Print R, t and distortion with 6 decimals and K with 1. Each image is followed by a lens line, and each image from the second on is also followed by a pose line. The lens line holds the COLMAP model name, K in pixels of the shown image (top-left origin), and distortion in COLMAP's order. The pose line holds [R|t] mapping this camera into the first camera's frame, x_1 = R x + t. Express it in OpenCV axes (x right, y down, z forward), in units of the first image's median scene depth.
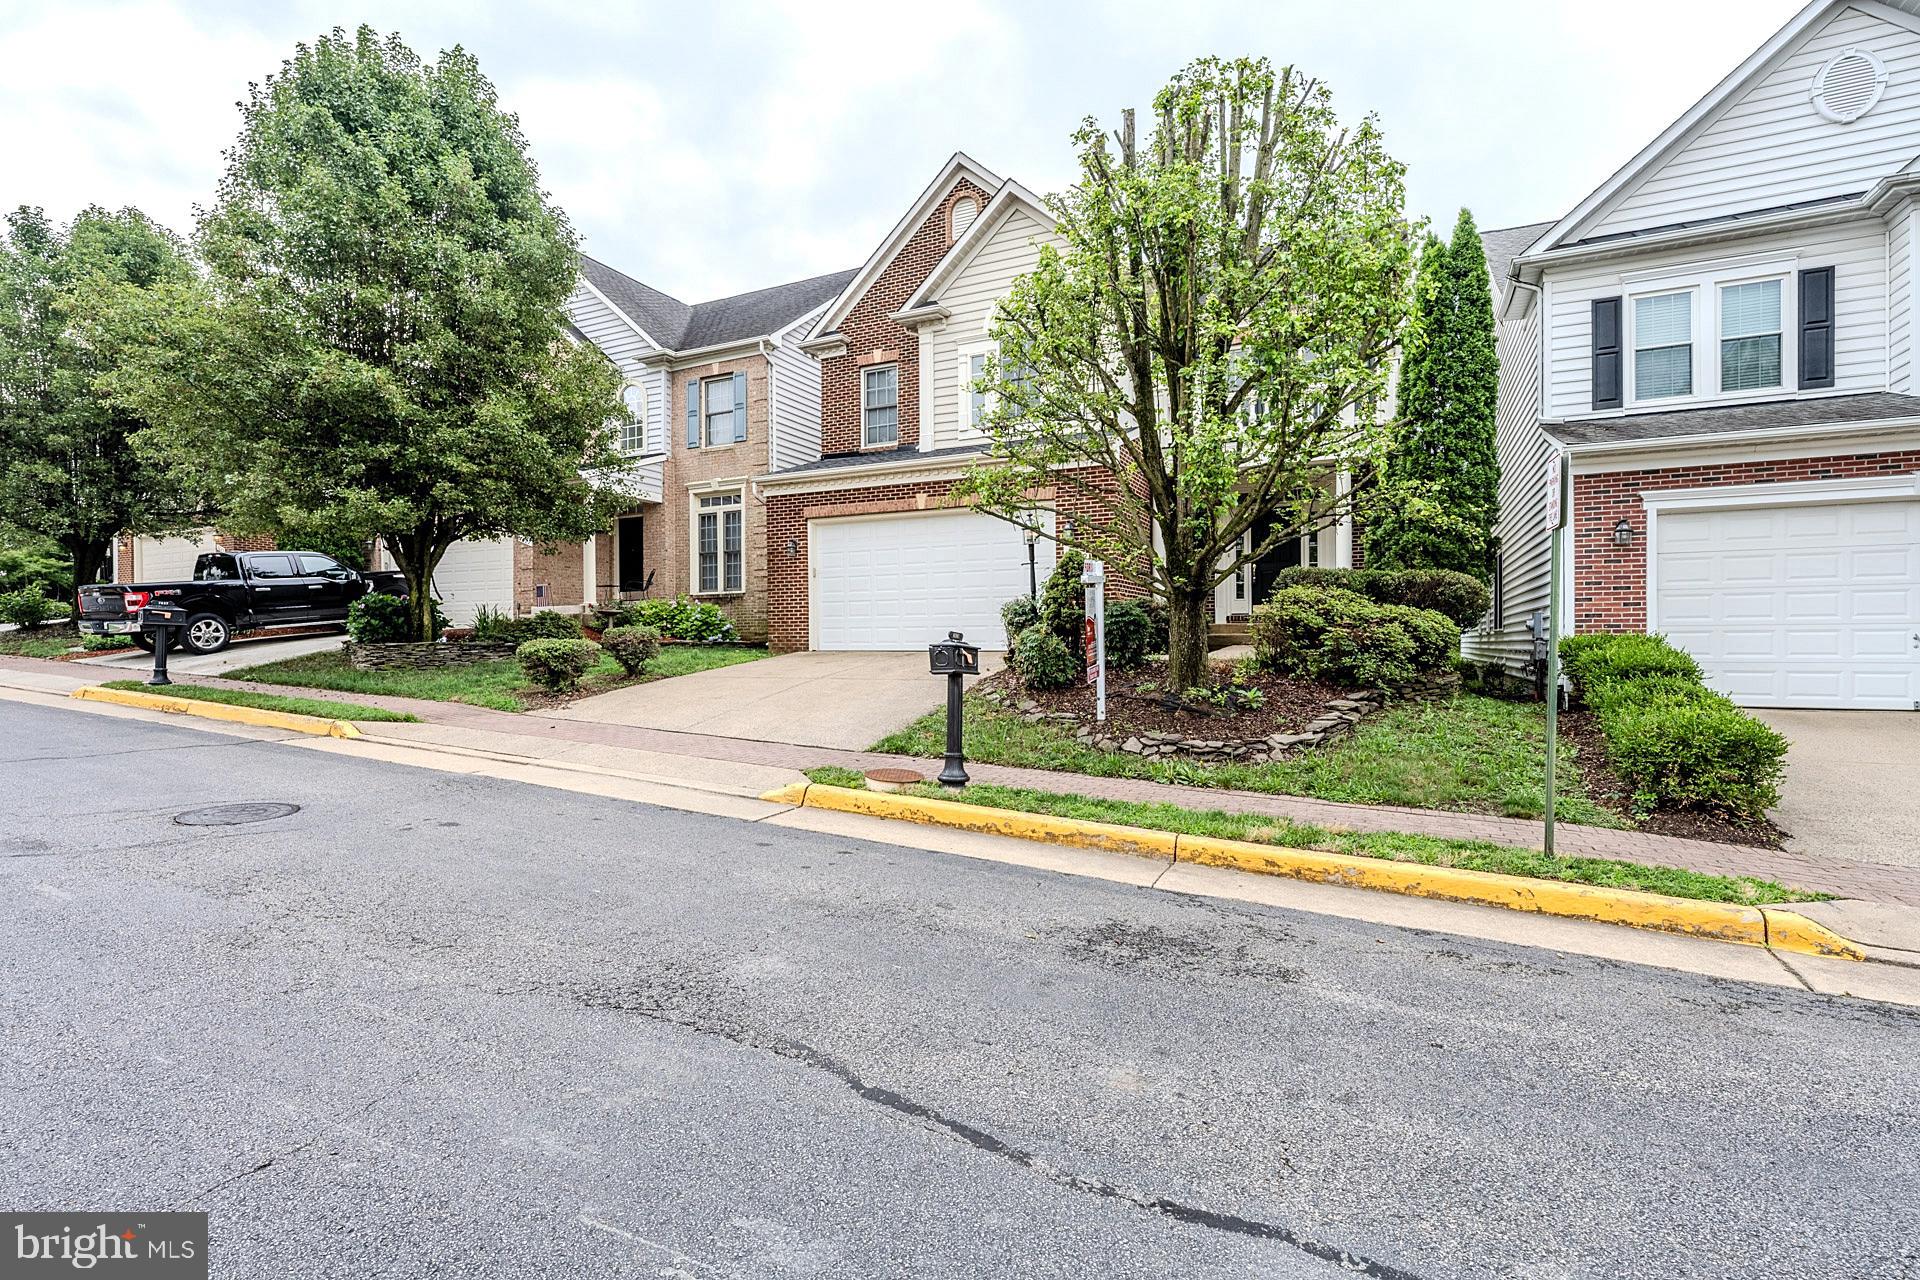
lens RADIAL K [[940.9, 0, 962.6], [0, 940.9, 642.4], [0, 0, 1]] dist [-0.001082, 0.000296]
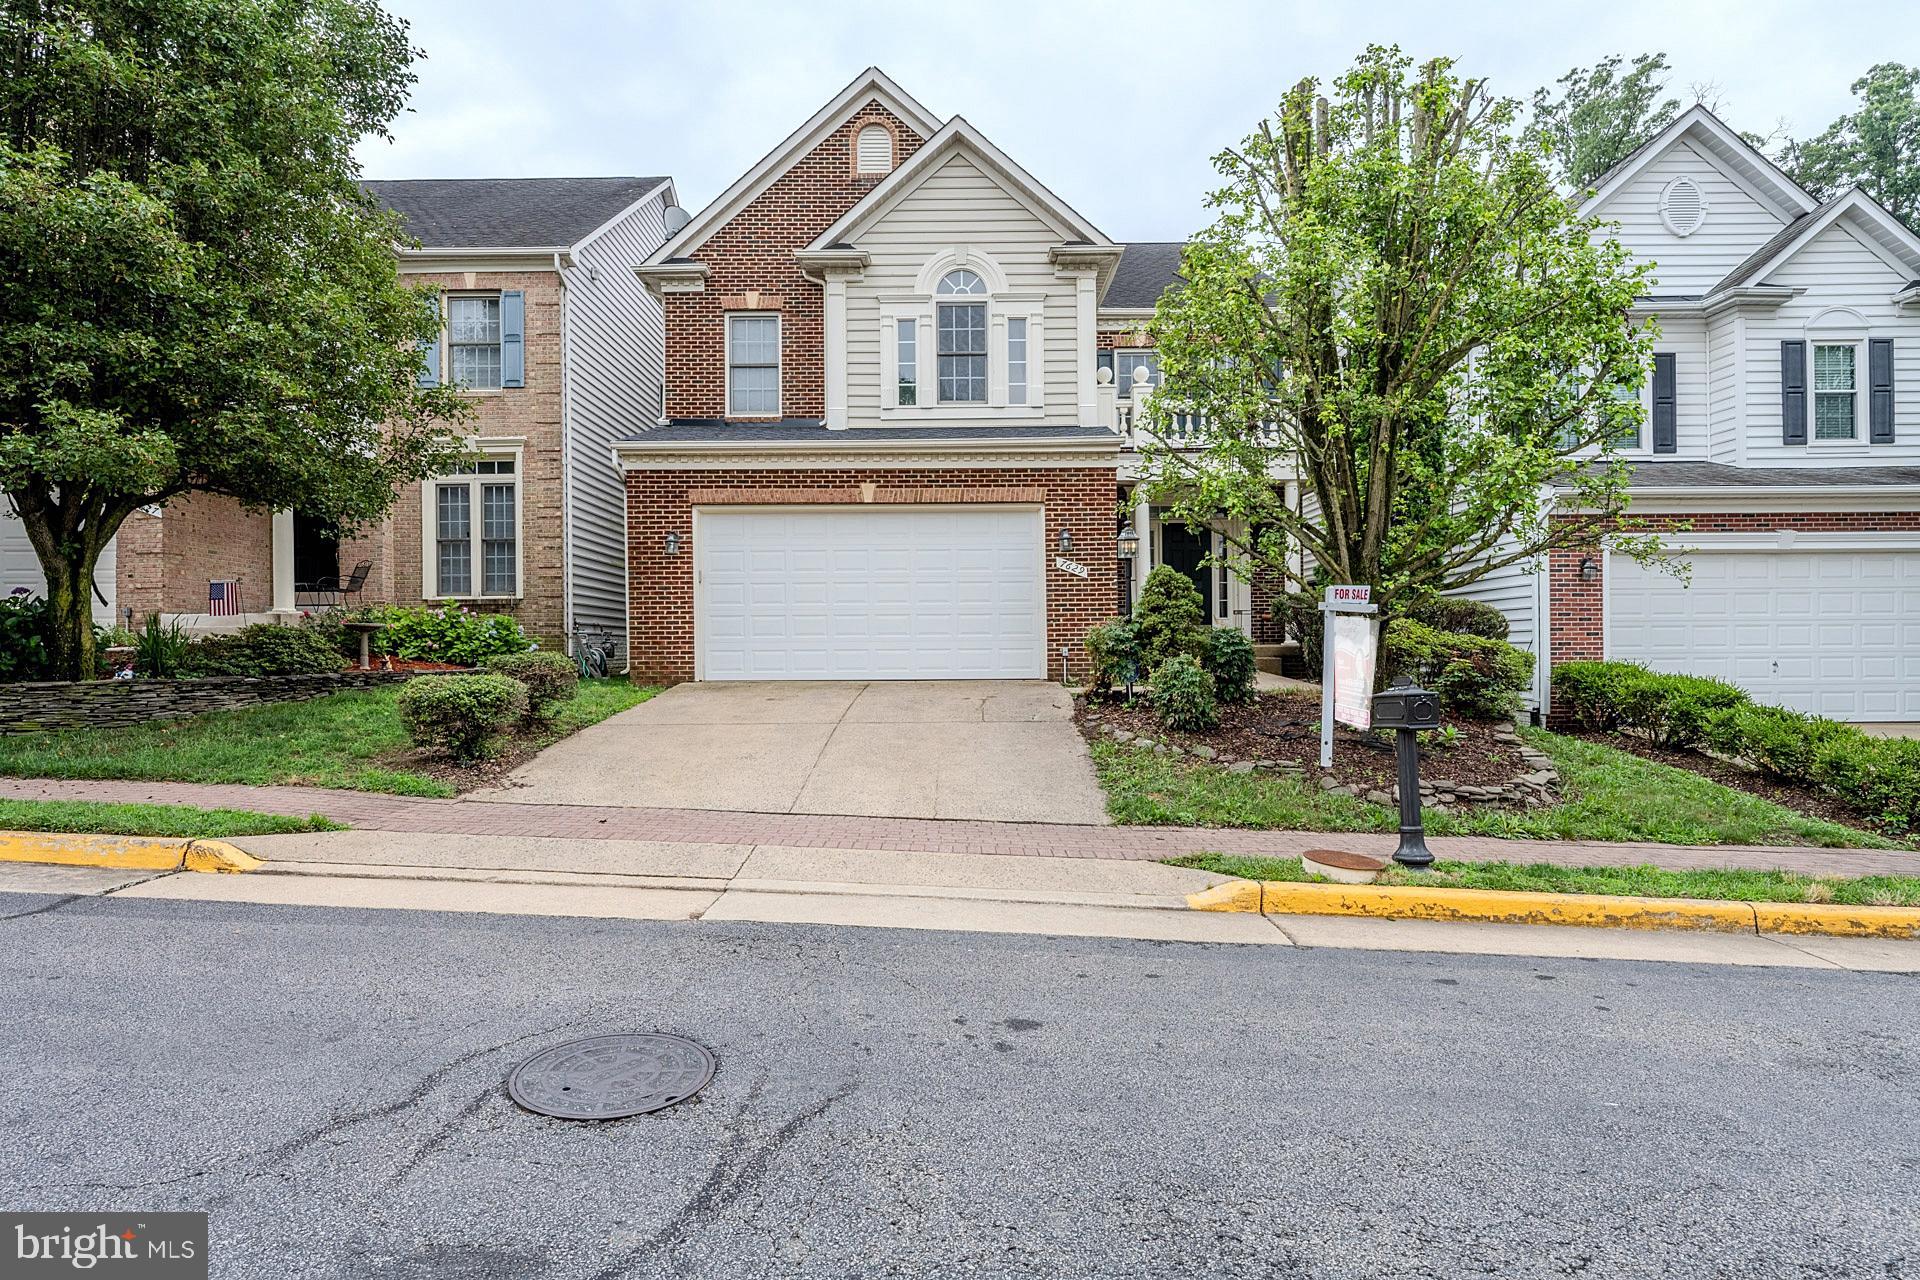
lens RADIAL K [[1028.0, 0, 990.3], [0, 1028.0, 643.2], [0, 0, 1]] dist [-0.001559, 0.000397]
pose [[0.890162, 0.001741, 0.455641, -0.327640], [0.001353, 0.999978, -0.006464, -0.015606], [-0.455643, 0.006370, 0.890140, 0.166654]]
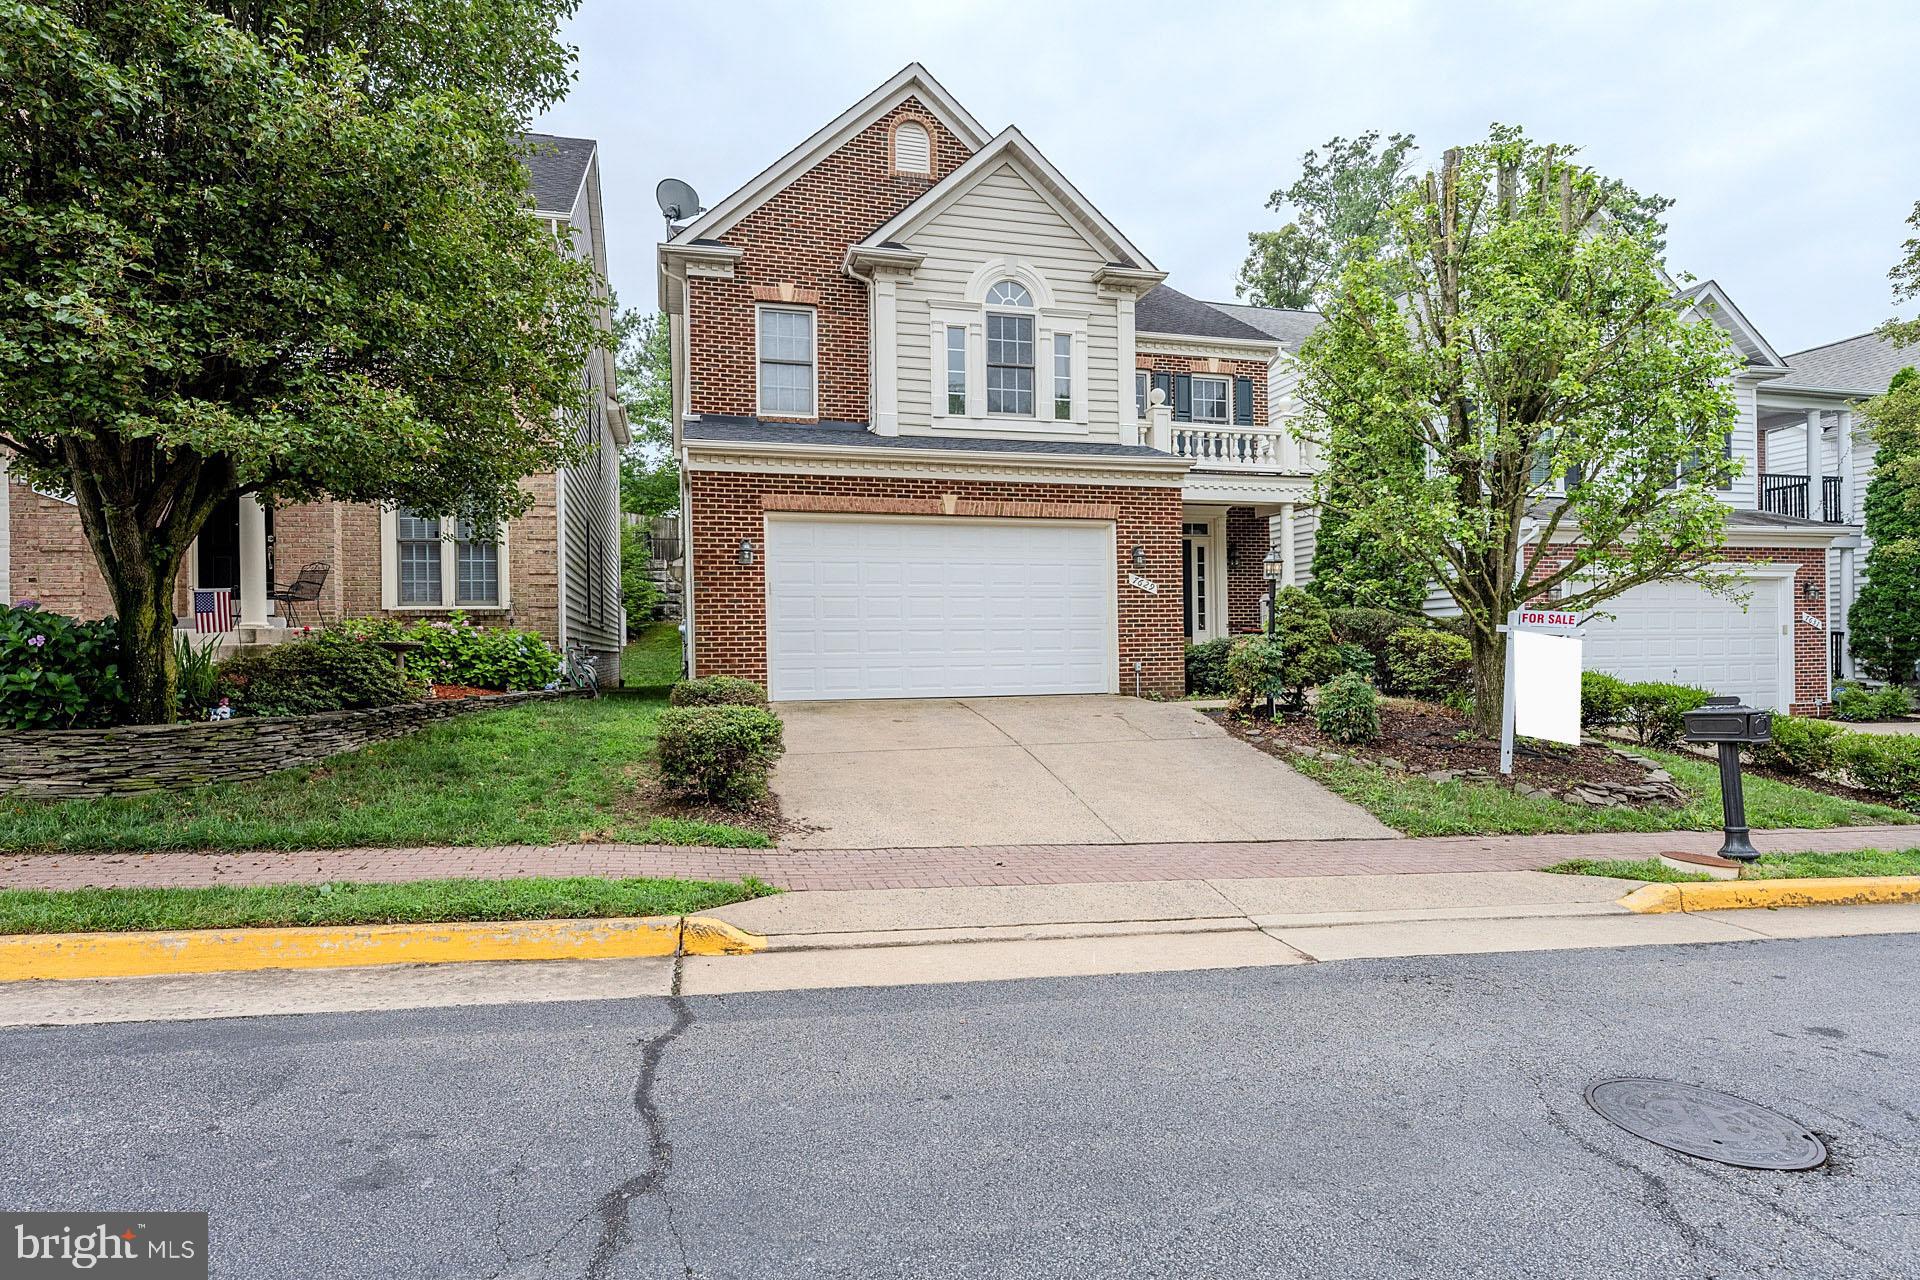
lens RADIAL K [[1028.0, 0, 999.3], [0, 1028.0, 642.1], [0, 0, 1]] dist [-0.001559, 0.000397]
pose [[0.735543, 0.000862, 0.677477, -0.551430], [0.006439, 0.999945, -0.008264, -0.027576], [-0.677447, 0.010441, 0.735497, 0.330302]]
